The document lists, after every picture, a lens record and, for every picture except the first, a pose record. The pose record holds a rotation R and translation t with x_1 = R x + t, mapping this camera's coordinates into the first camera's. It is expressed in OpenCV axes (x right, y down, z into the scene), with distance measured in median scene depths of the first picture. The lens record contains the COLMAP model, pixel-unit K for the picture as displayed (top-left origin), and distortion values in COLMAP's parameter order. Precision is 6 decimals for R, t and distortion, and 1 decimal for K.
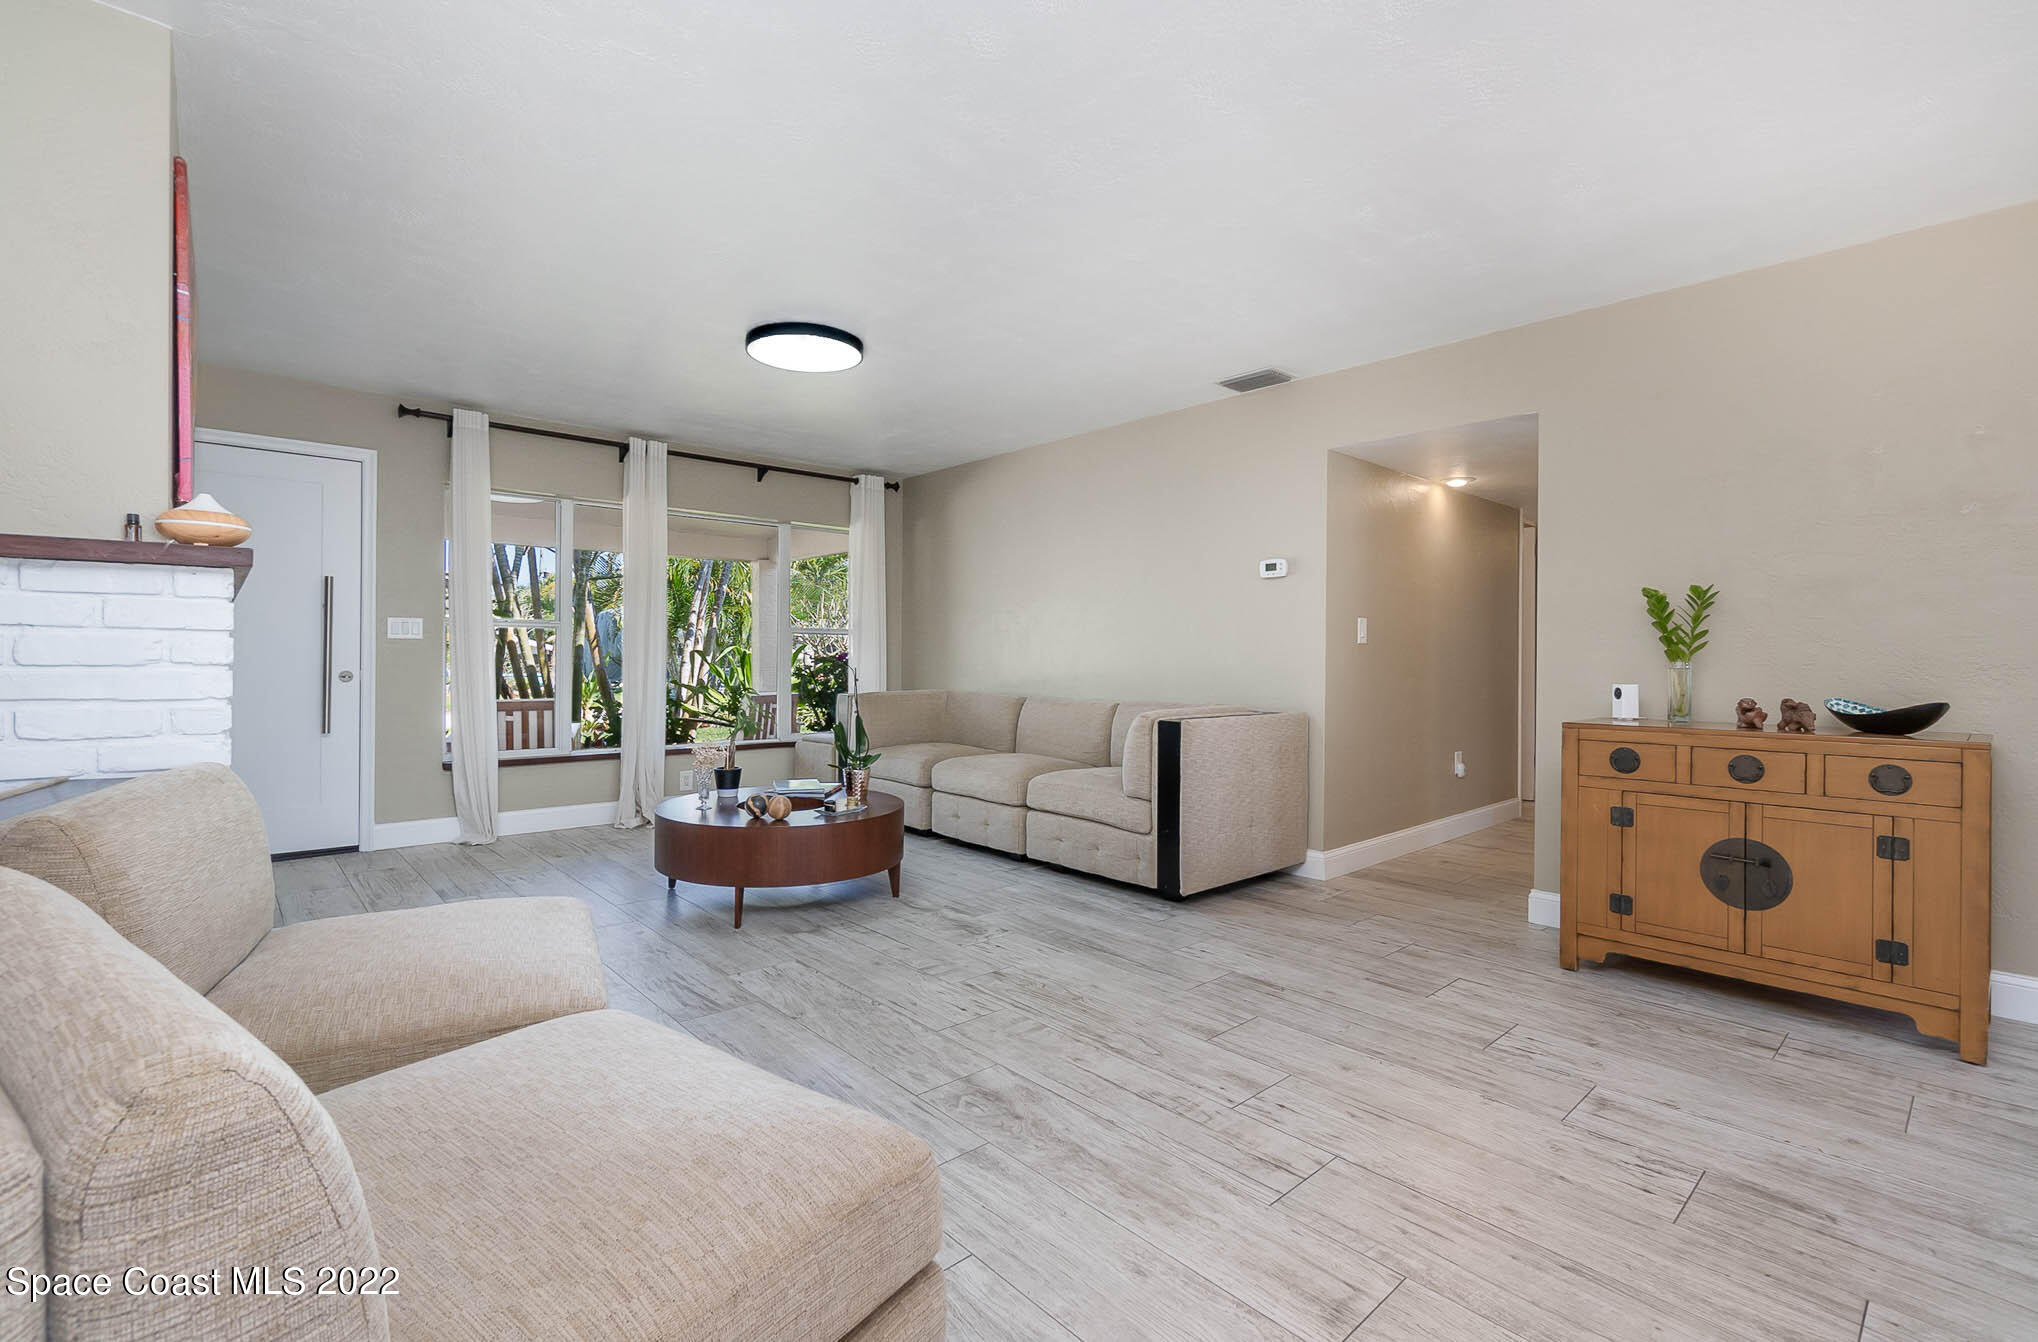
lens RADIAL K [[905.3, 0, 997.3], [0, 905.3, 670.0], [0, 0, 1]] dist [-0.002959, -0.000347]
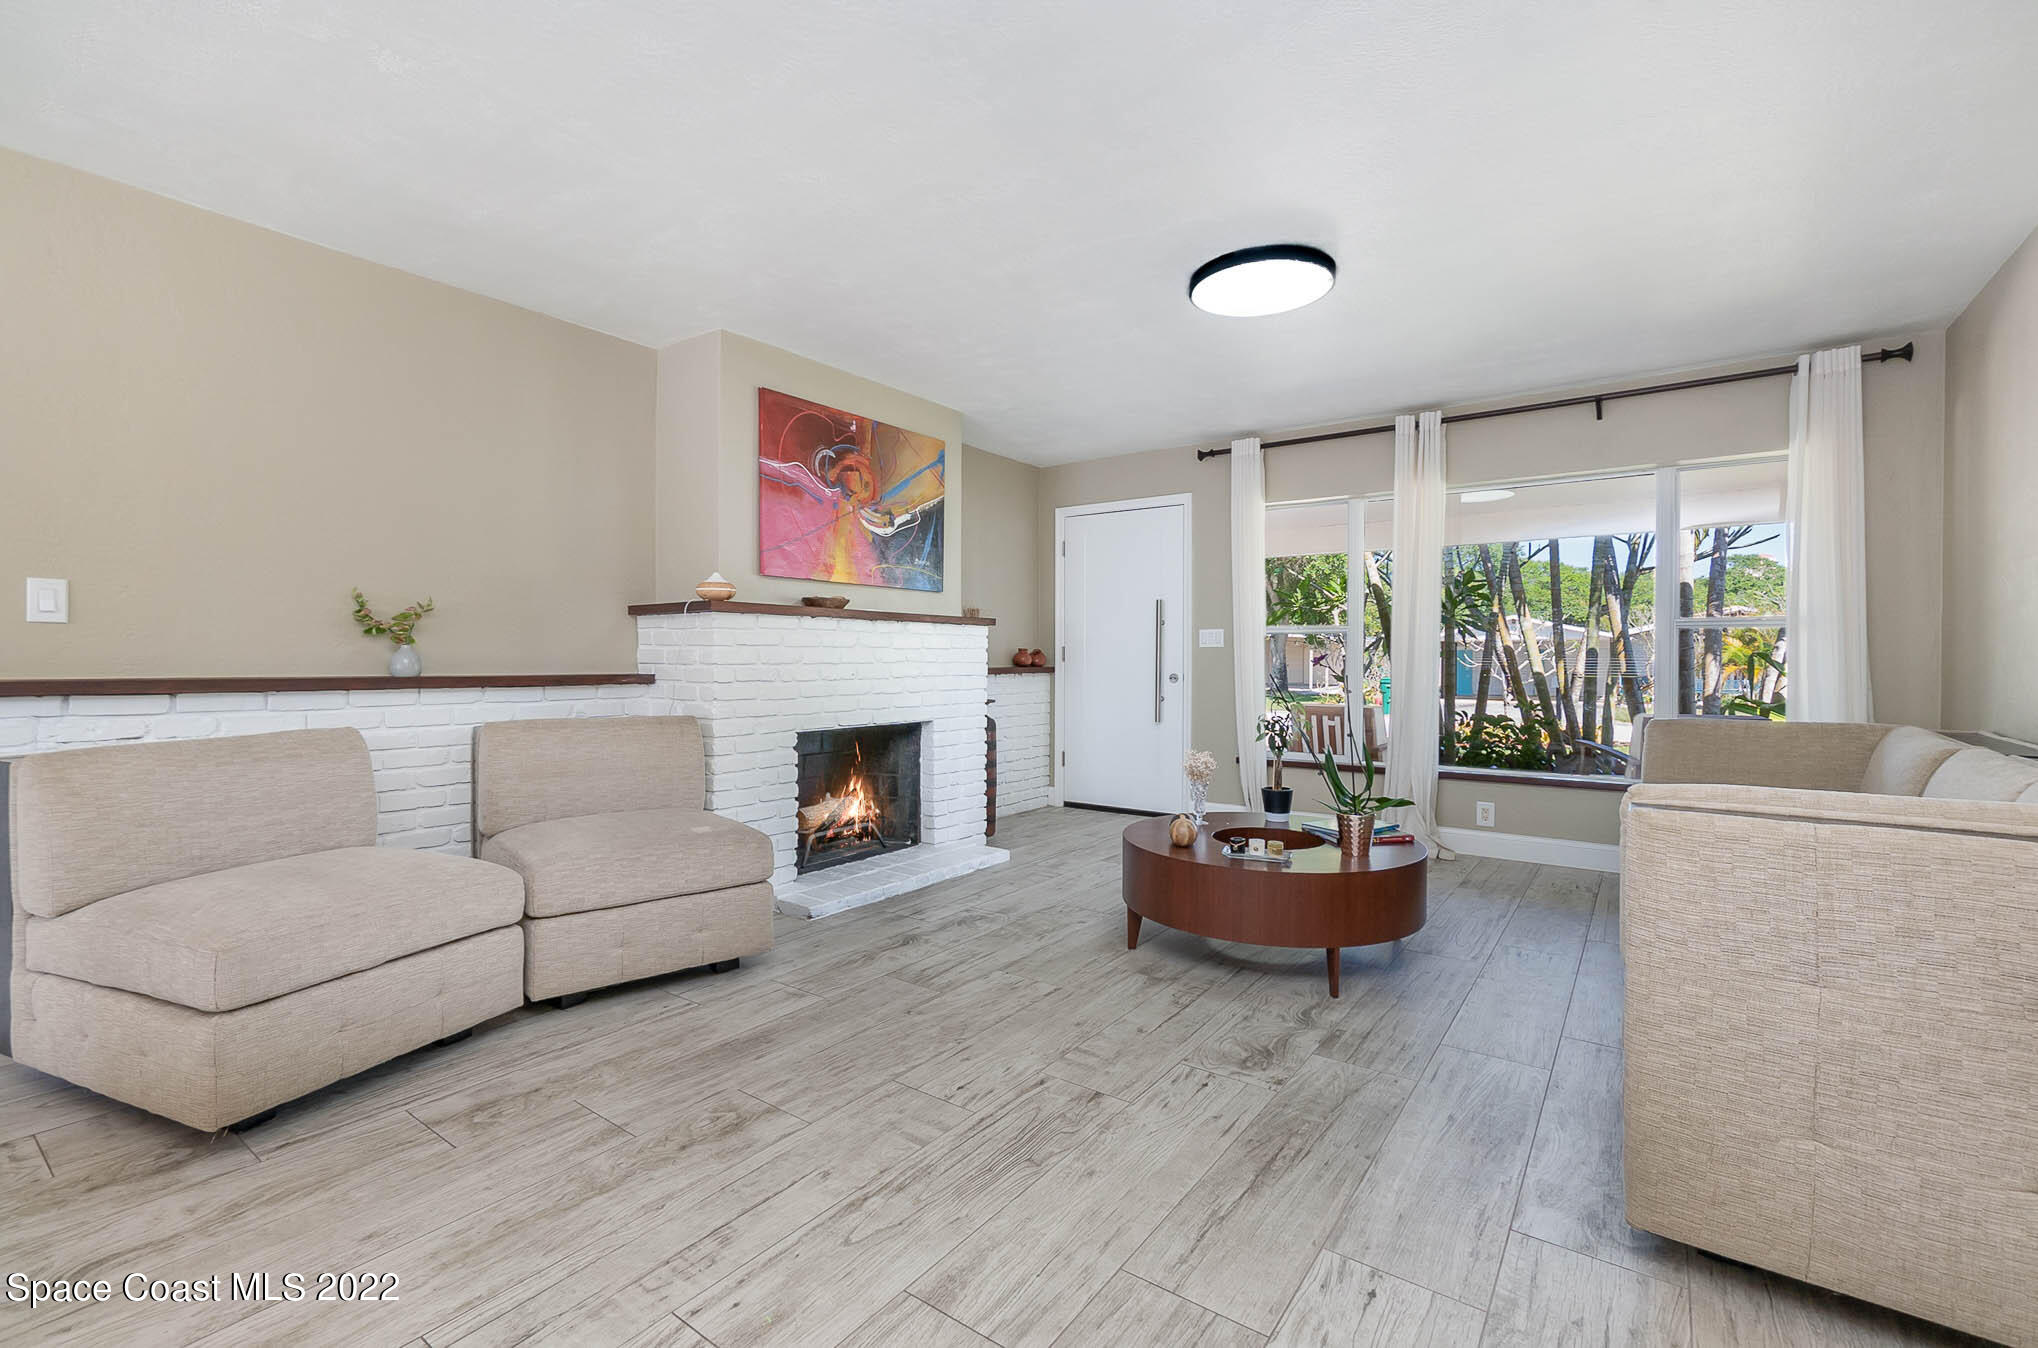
lens RADIAL K [[905.3, 0, 1000.8], [0, 905.3, 660.3], [0, 0, 1]] dist [-0.002959, -0.000347]
pose [[0.197877, -0.005636, -0.980211, 0.612982], [-0.017112, 0.999811, -0.009203, -0.001914], [0.980077, 0.018594, 0.197743, 0.690441]]
